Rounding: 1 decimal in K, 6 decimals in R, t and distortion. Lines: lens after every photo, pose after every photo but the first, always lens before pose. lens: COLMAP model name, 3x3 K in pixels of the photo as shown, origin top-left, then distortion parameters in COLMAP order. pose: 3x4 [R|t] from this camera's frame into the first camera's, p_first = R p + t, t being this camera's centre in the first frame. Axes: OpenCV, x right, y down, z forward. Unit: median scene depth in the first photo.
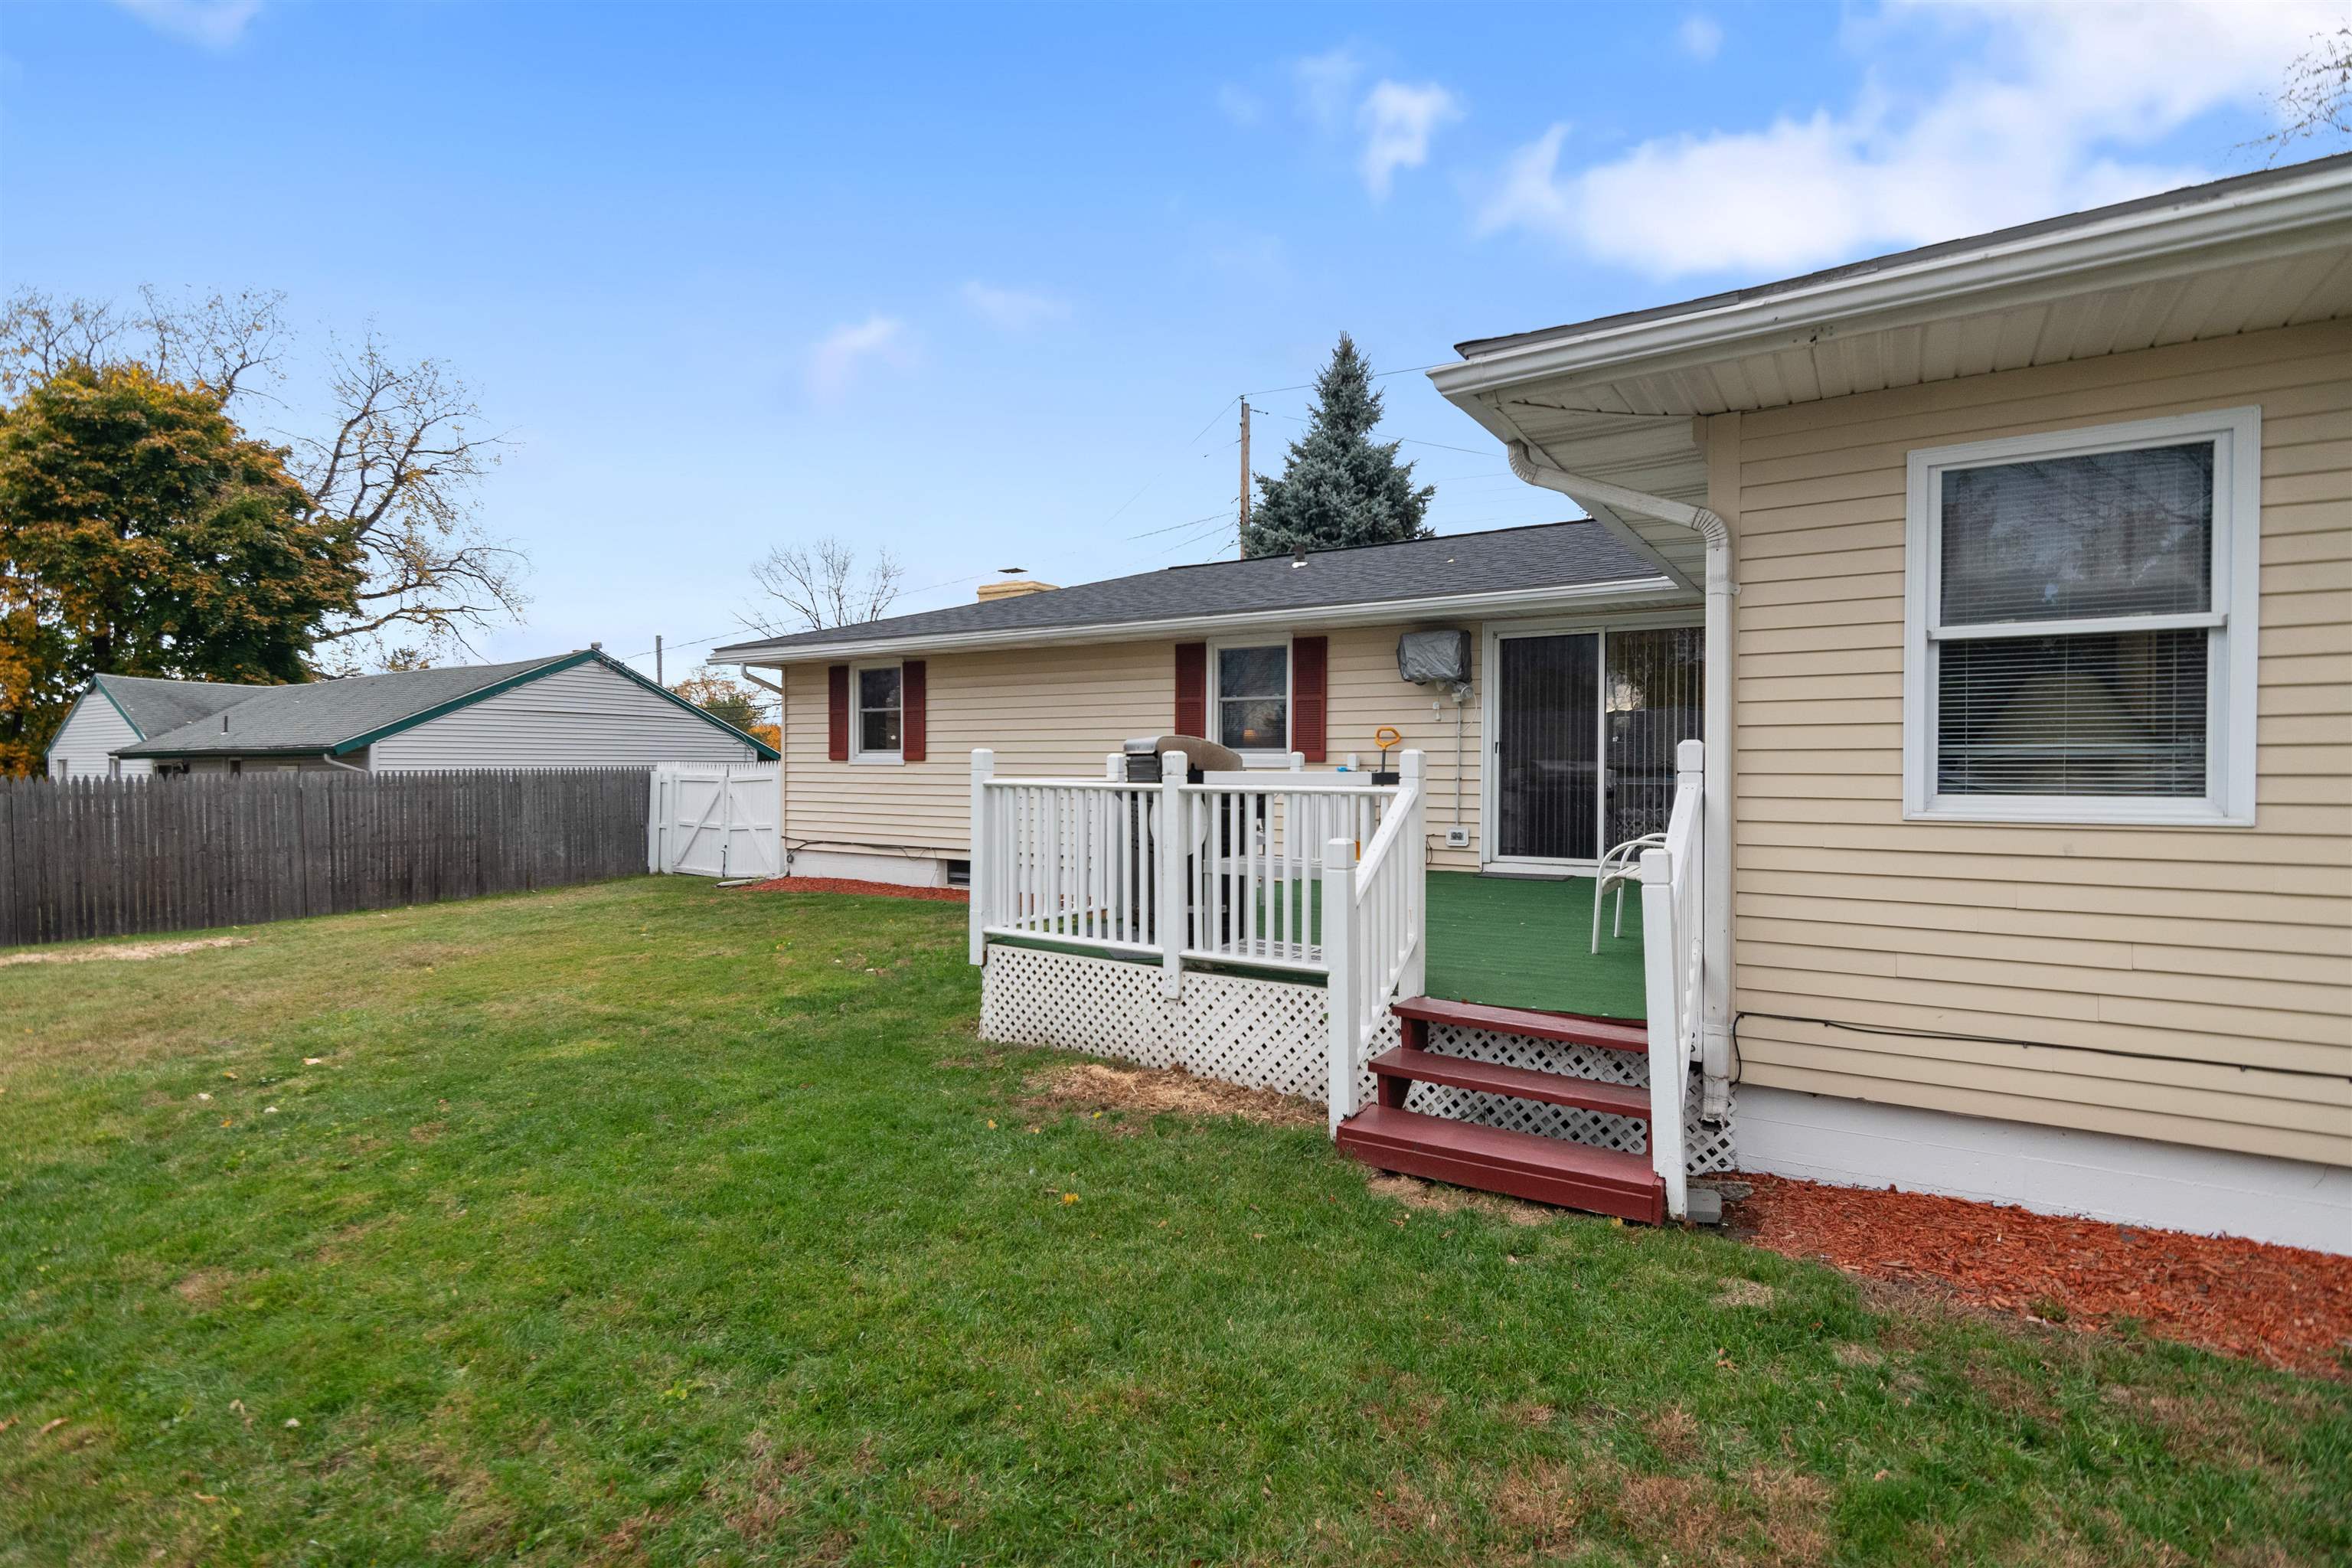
lens RADIAL K [[1131.0, 0, 1172.2], [0, 1131.0, 781.4], [0, 0, 1]] dist [0.000356, 0.000402]
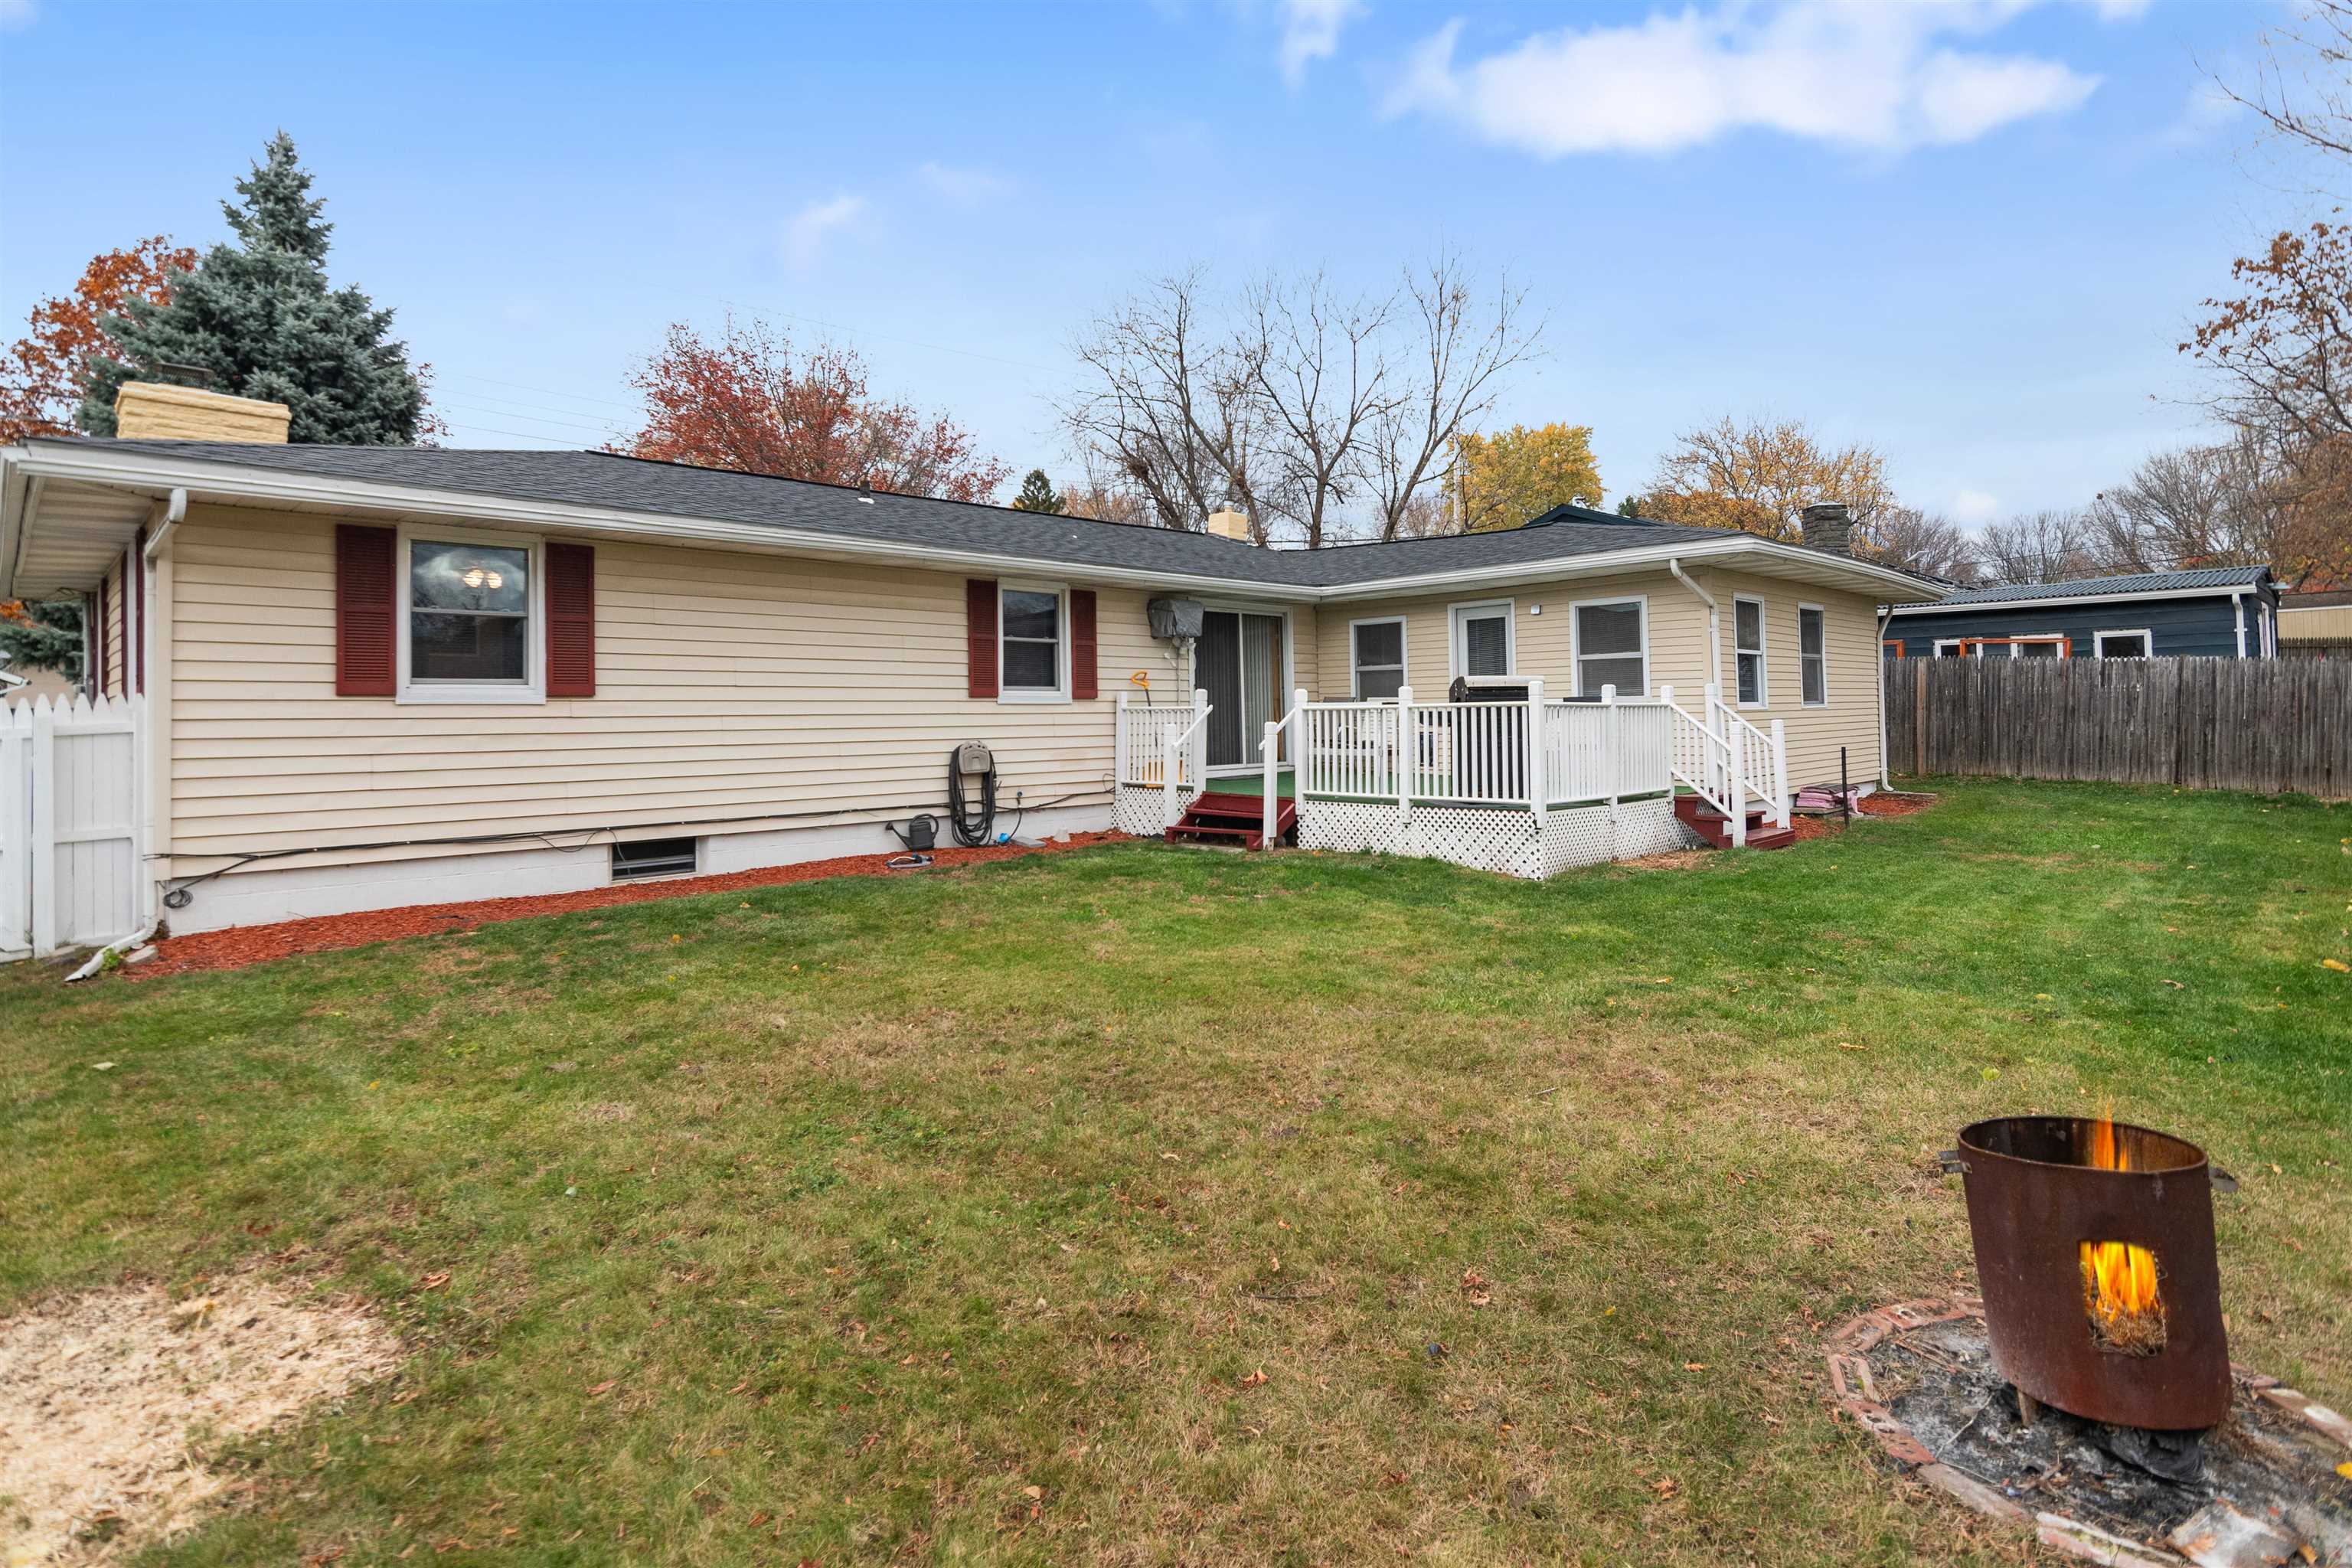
lens RADIAL K [[1177.4, 0, 1184.1], [0, 1177.4, 684.0], [0, 0, 1]] dist [0.001190, -0.000191]
pose [[0.214258, 0.020015, 0.976572, -1.114820], [0.027283, 0.999277, -0.026467, 0.002282], [-0.976396, 0.032315, 0.213557, 0.704787]]
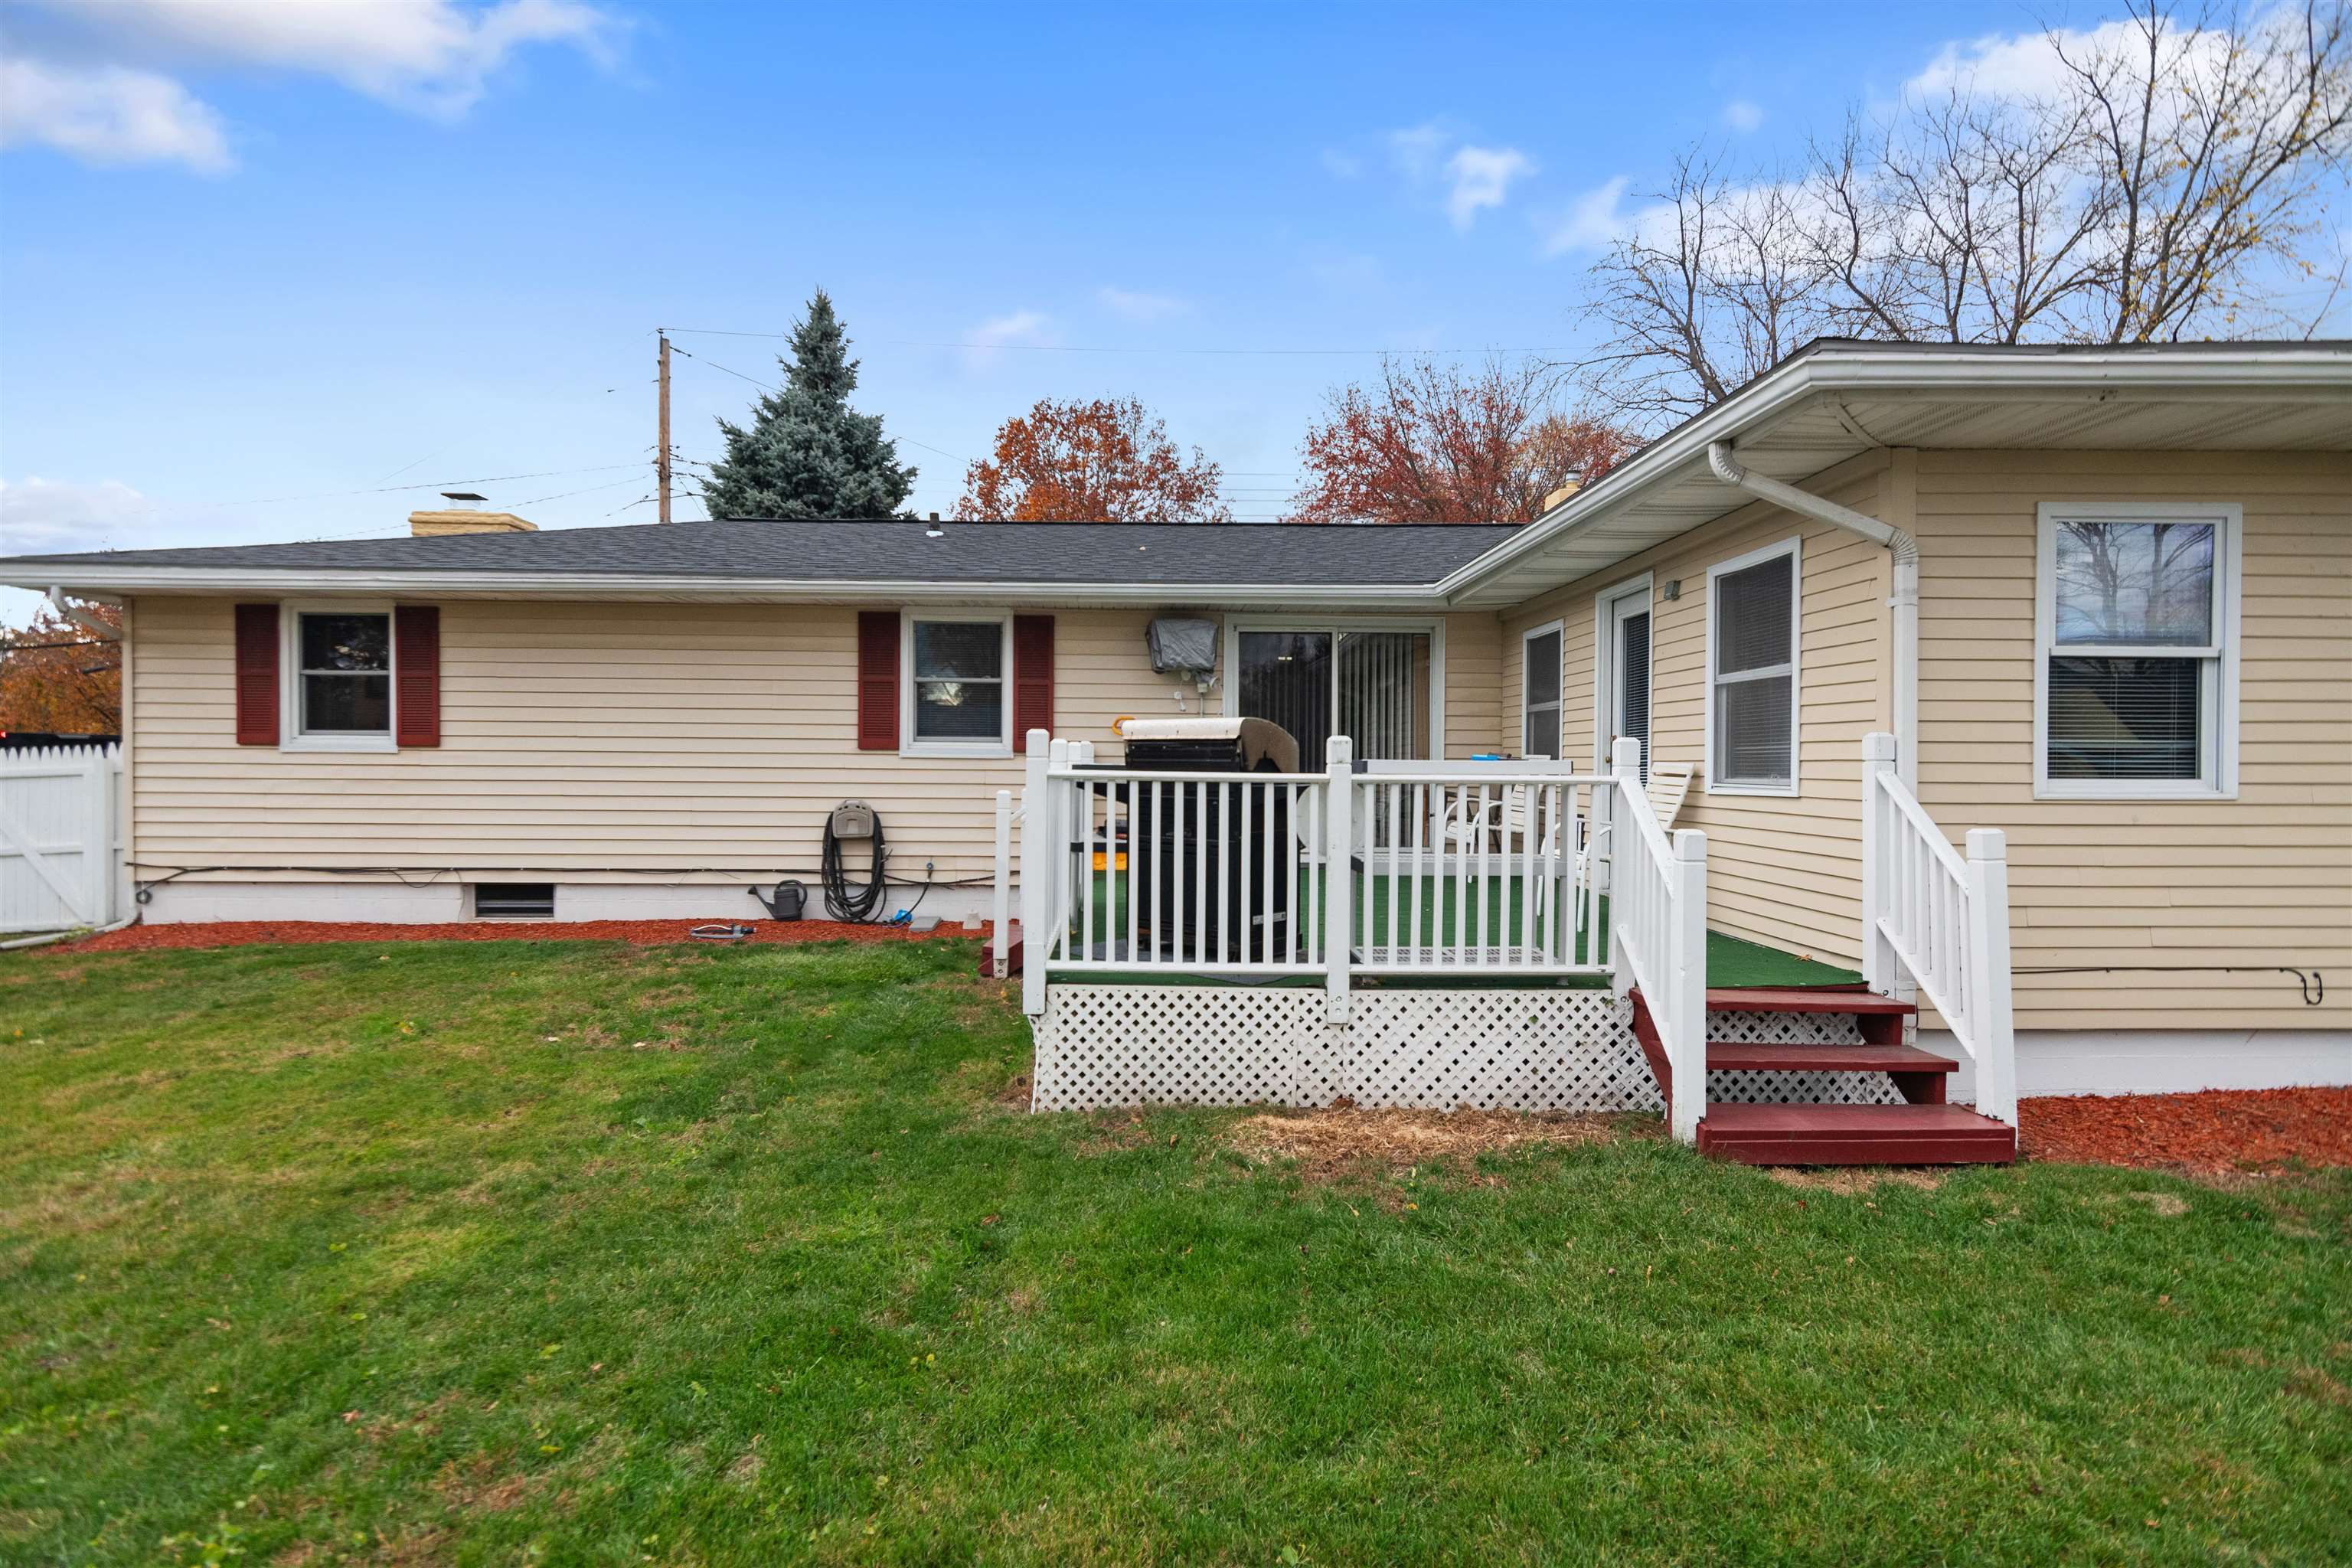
lens RADIAL K [[1131.0, 0, 1172.2], [0, 1131.0, 781.4], [0, 0, 1]] dist [0.000356, 0.000402]
pose [[0.823948, -0.006827, 0.566625, -0.330221], [0.003956, 0.999972, 0.006297, 0.001045], [-0.566652, -0.002947, 0.823952, 0.202539]]
